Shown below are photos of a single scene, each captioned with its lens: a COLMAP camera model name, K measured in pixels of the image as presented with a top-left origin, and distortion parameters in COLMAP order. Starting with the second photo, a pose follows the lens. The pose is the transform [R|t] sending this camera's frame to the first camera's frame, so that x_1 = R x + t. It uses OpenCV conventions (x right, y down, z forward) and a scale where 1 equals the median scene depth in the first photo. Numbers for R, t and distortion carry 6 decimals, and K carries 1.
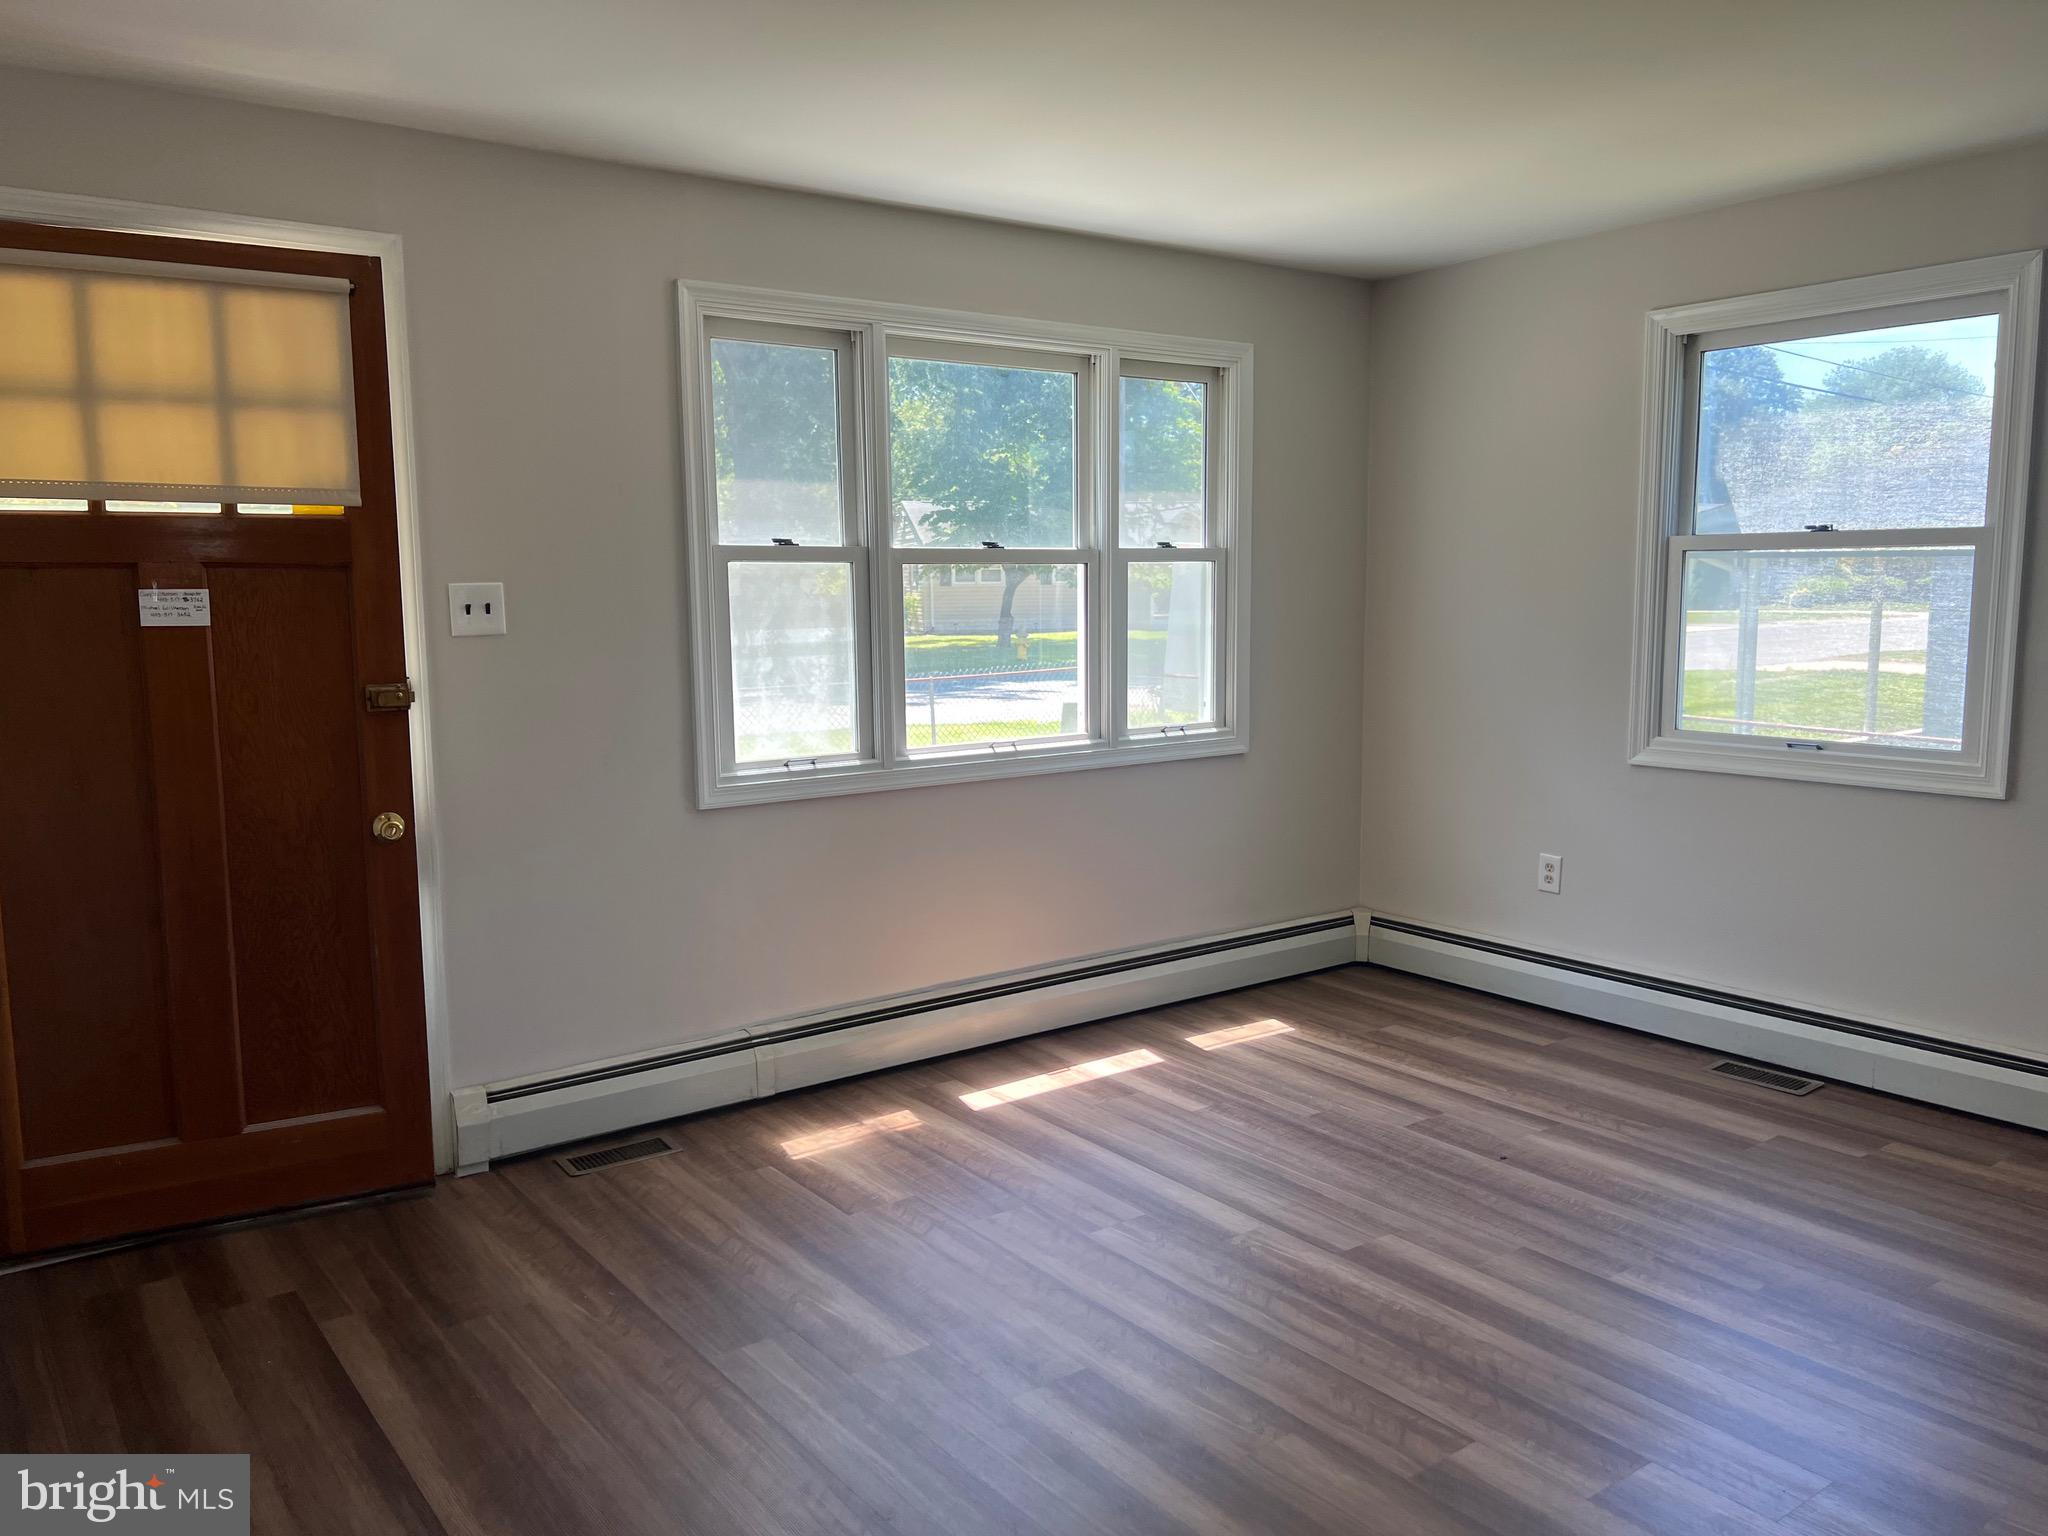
lens RADIAL K [[1537.6, 0, 1073.1], [0, 1537.6, 753.5], [0, 0, 1]] dist [0.061324, -0.072416]
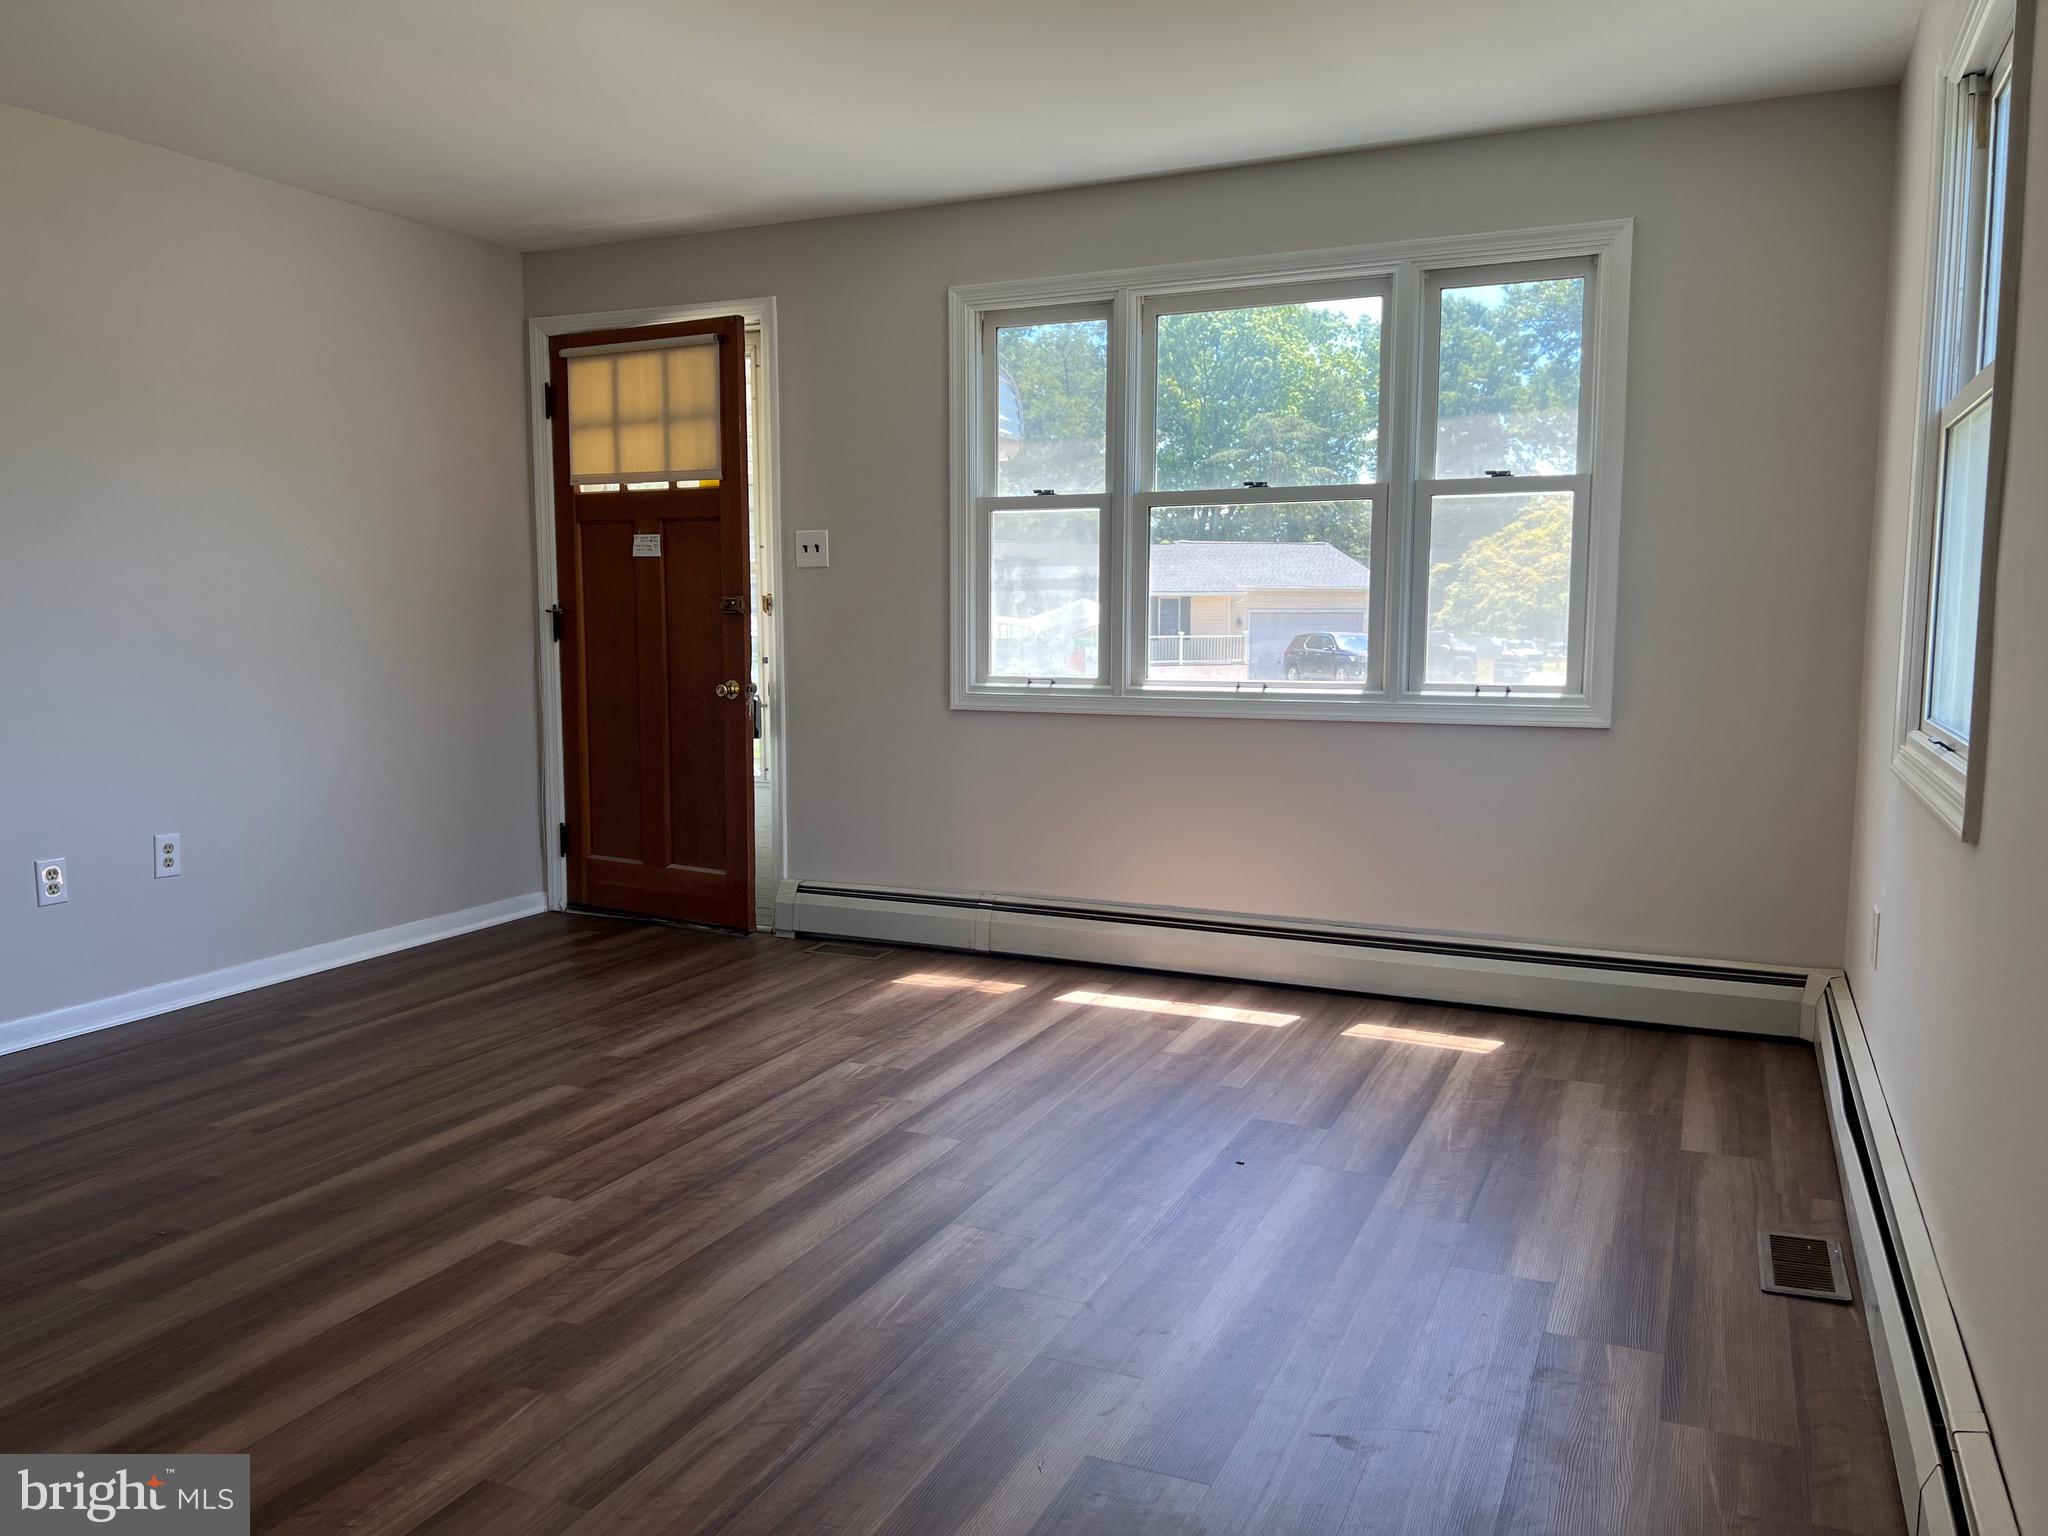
lens RADIAL K [[1537.6, 0, 1008.4], [0, 1537.6, 783.2], [0, 0, 1]] dist [0.061324, -0.072416]
pose [[0.466240, 0.103813, -0.878546, 0.861563], [-0.105391, 0.992537, 0.061352, 0.014162], [0.878358, 0.063985, 0.473701, 0.437591]]
